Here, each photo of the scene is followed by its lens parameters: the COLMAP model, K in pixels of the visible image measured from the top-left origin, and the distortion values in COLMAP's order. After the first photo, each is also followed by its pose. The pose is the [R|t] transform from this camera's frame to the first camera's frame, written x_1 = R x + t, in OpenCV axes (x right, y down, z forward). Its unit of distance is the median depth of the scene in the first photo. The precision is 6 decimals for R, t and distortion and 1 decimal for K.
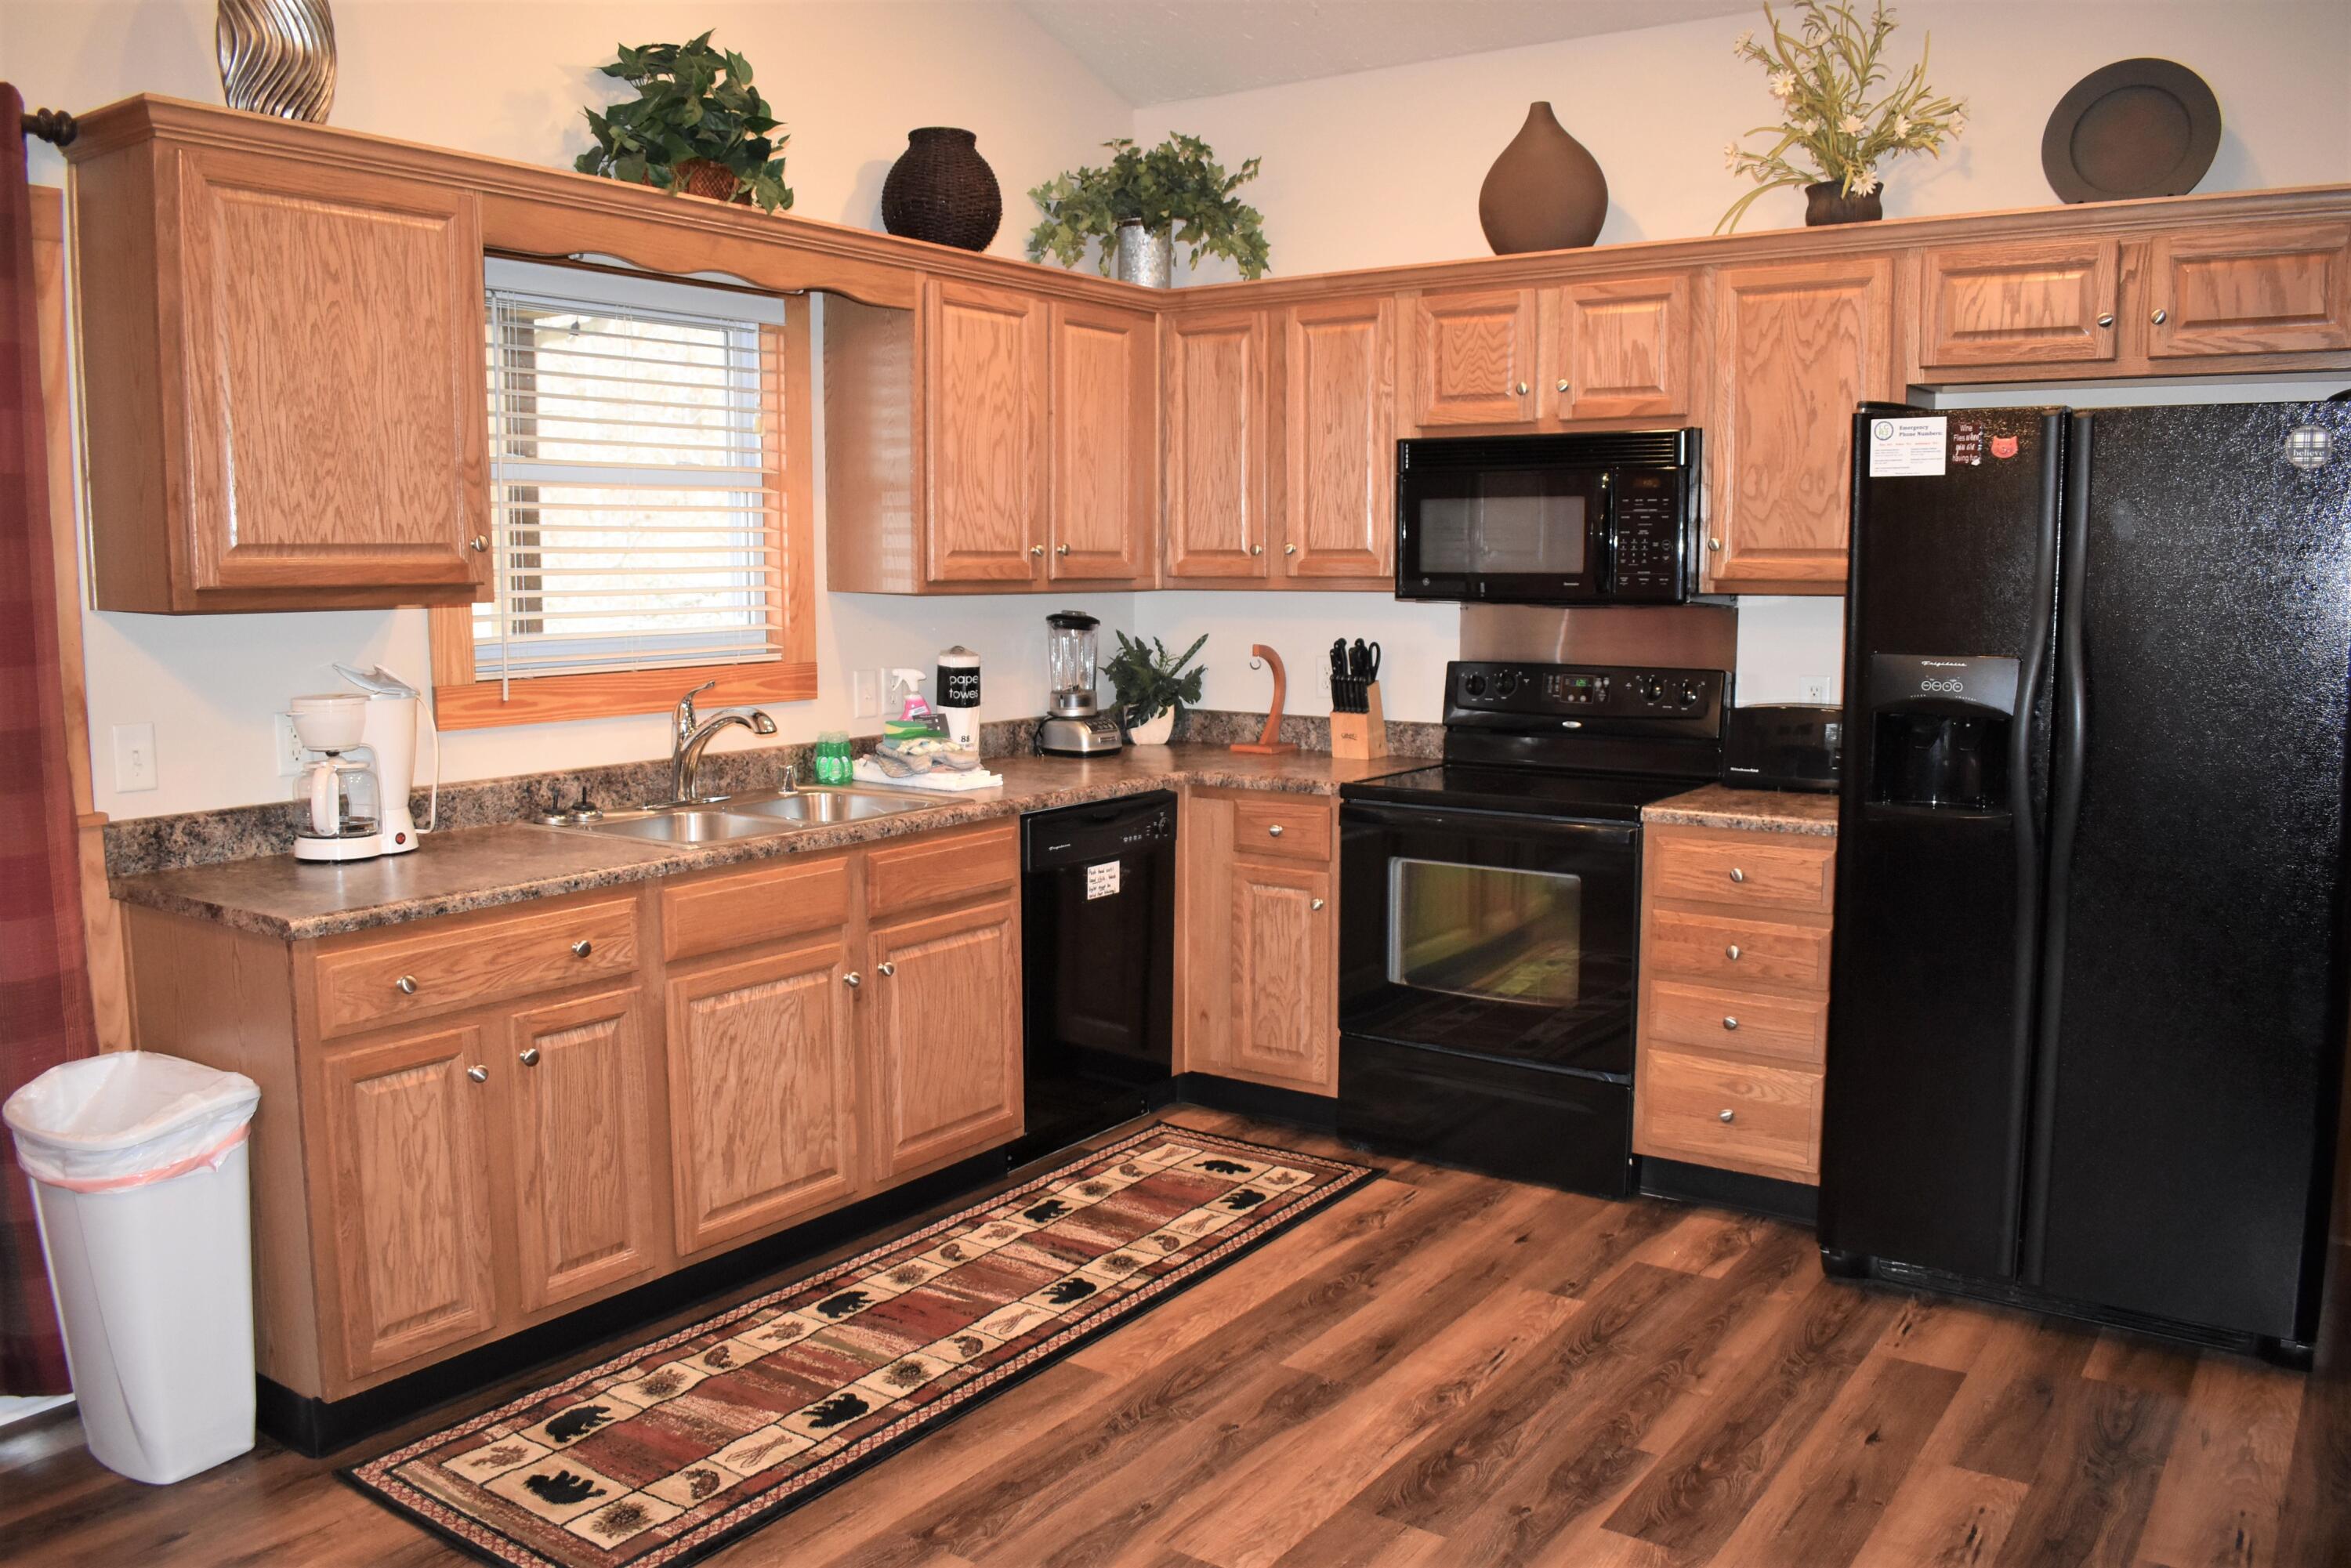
lens RADIAL K [[1905.0, 0, 1175.5], [0, 1905.0, 784.0], [0, 0, 1]] dist [-0.068615, -0.001124]
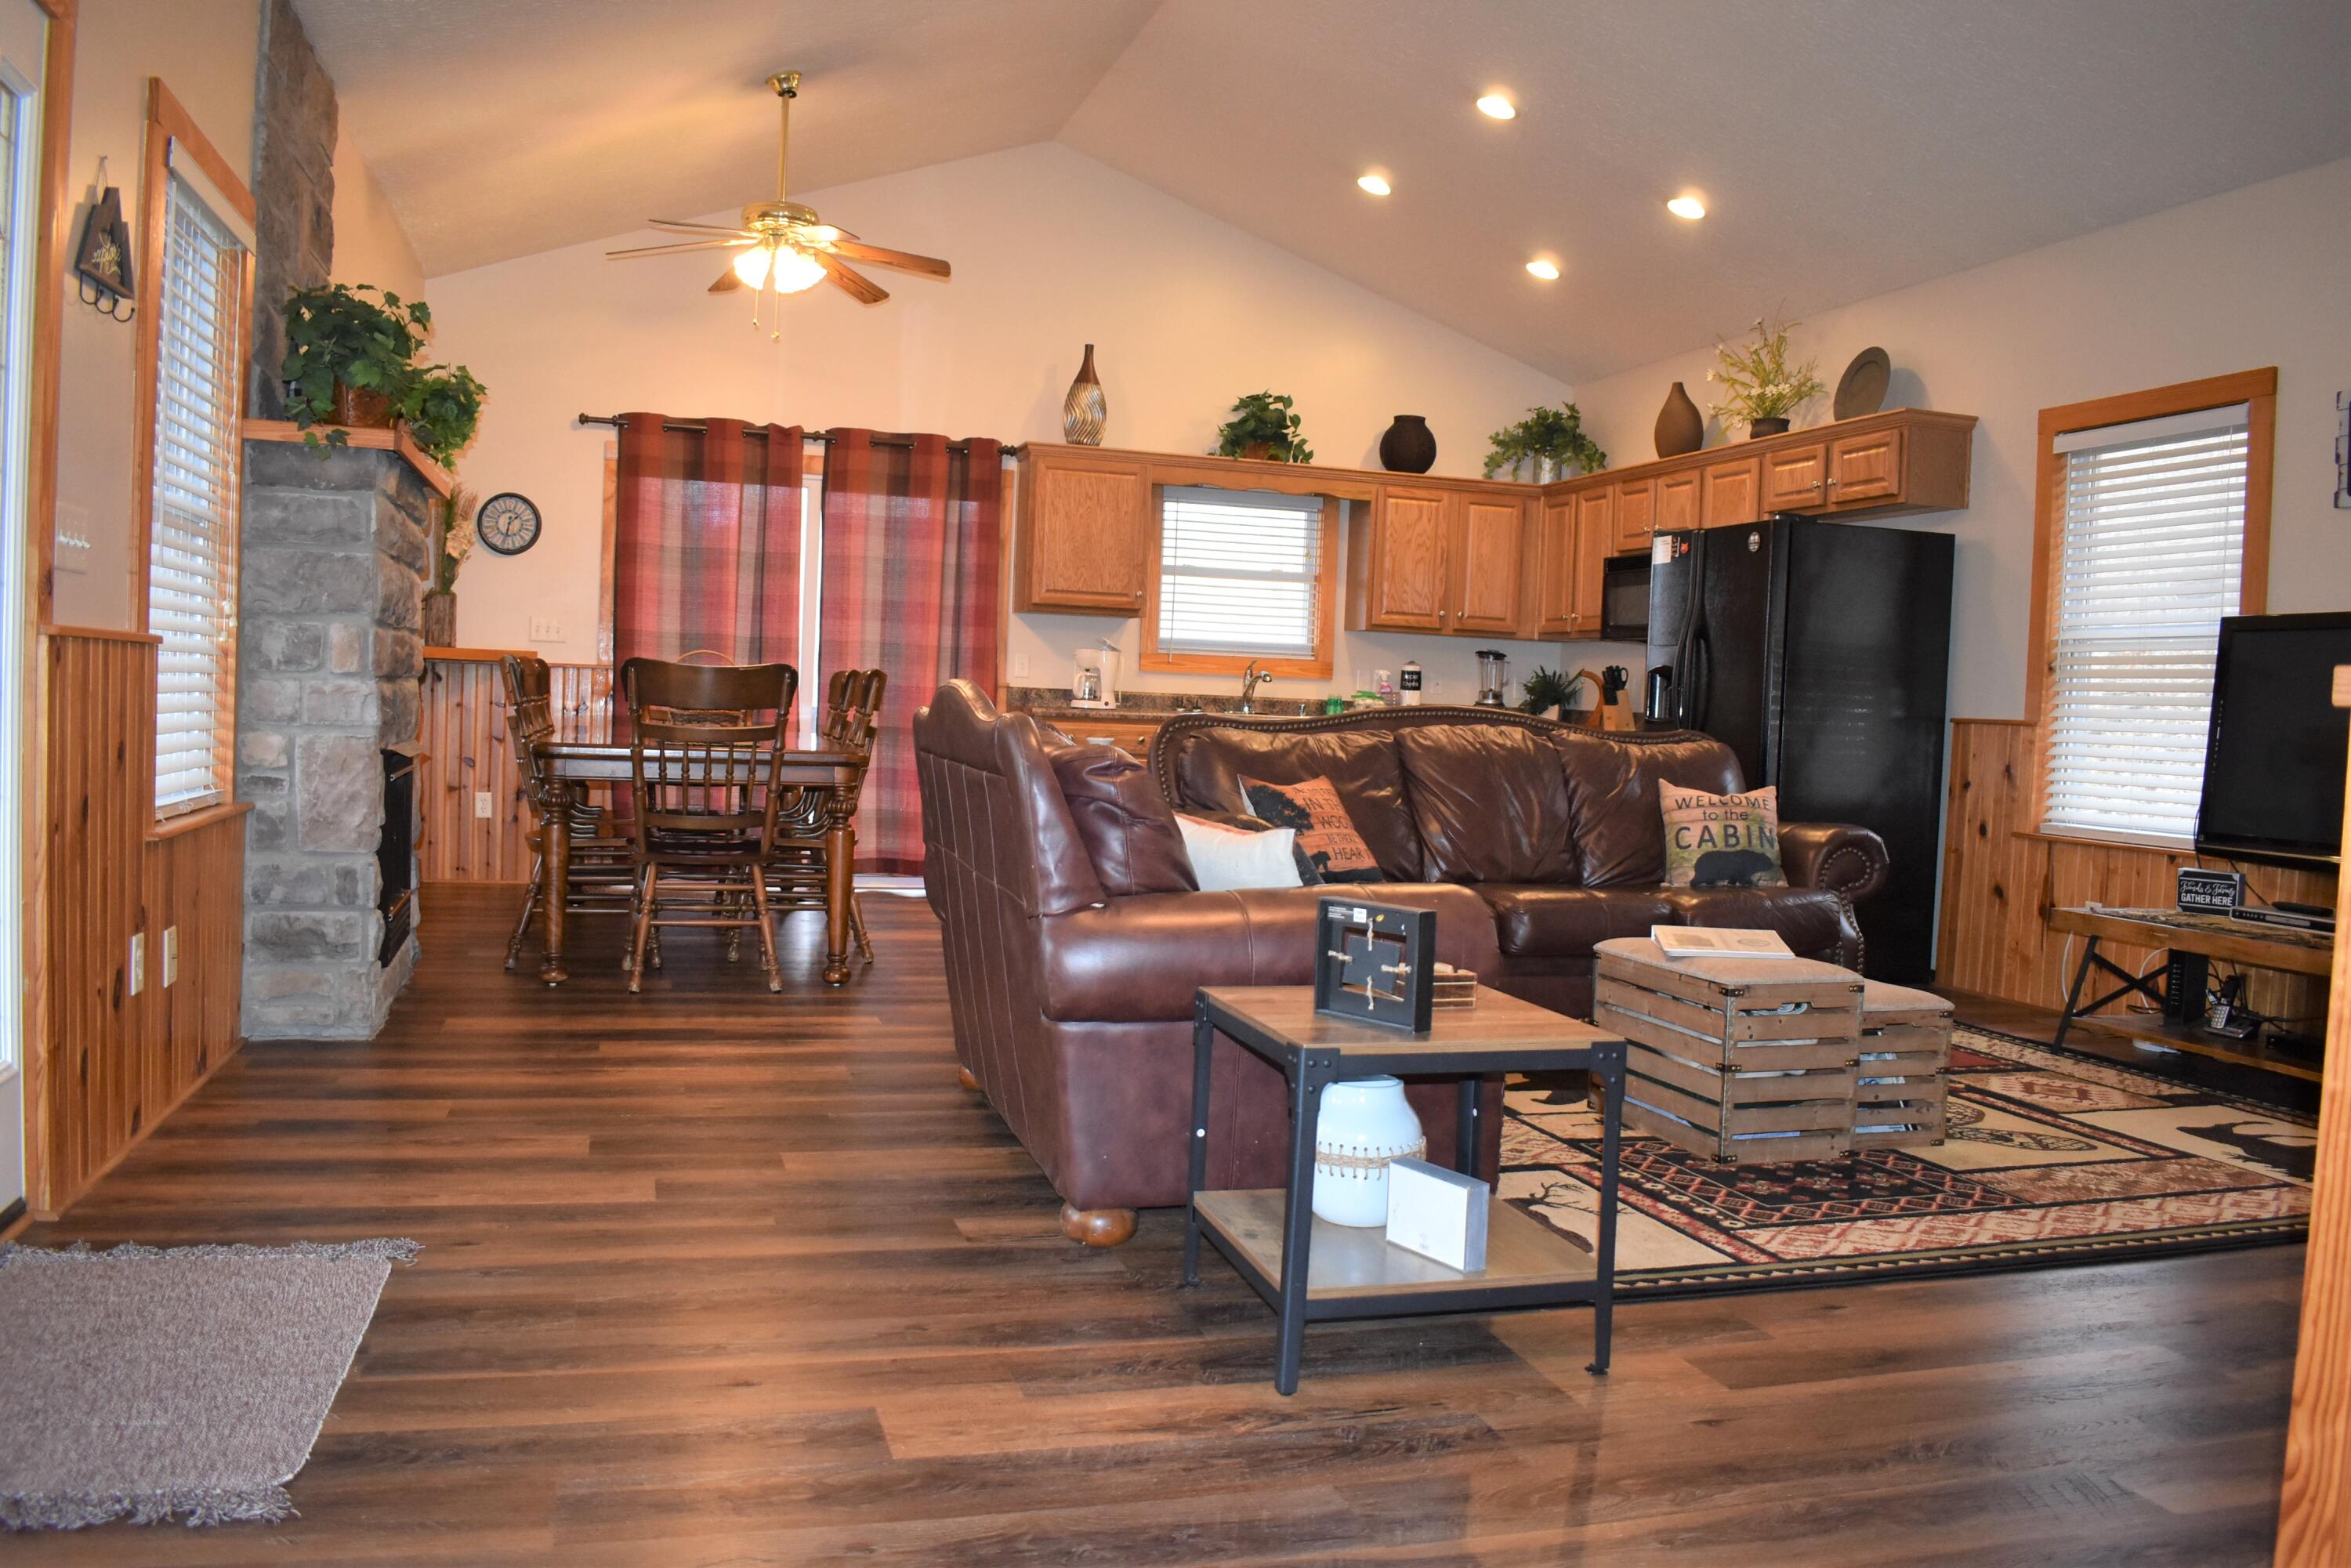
lens RADIAL K [[1905.0, 0, 1175.5], [0, 1905.0, 784.0], [0, 0, 1]] dist [-0.068615, -0.001124]
pose [[0.773268, 0.059724, -0.631260, 1.067639], [-0.116256, 0.992032, -0.048551, 0.202778], [0.623330, 0.110931, 0.774050, -0.788313]]
